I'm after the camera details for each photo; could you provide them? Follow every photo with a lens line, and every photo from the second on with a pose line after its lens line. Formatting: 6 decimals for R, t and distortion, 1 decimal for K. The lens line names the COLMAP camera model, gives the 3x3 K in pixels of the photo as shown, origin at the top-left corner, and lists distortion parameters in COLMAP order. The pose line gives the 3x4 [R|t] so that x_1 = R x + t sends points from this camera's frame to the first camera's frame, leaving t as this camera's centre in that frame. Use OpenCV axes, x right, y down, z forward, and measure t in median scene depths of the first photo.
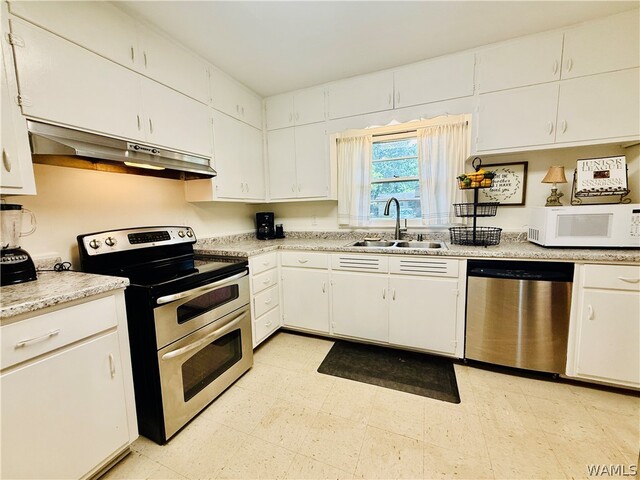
lens RADIAL K [[255.3, 0, 318.0], [0, 255.3, 242.1], [0, 0, 1]] dist [0.000688, -0.000530]
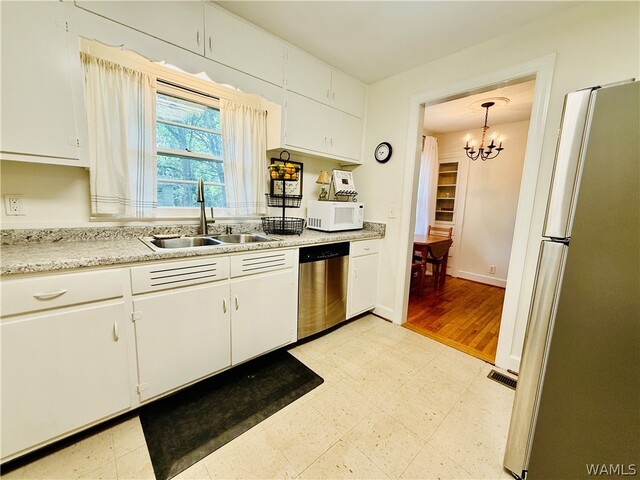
lens RADIAL K [[255.3, 0, 315.2], [0, 255.3, 241.4], [0, 0, 1]] dist [0.000688, -0.000530]
pose [[0.419828, -0.092133, 0.902915, -0.276095], [0.060918, 0.995451, 0.073250, -0.026674], [-0.905557, 0.024251, 0.423531, 0.404913]]
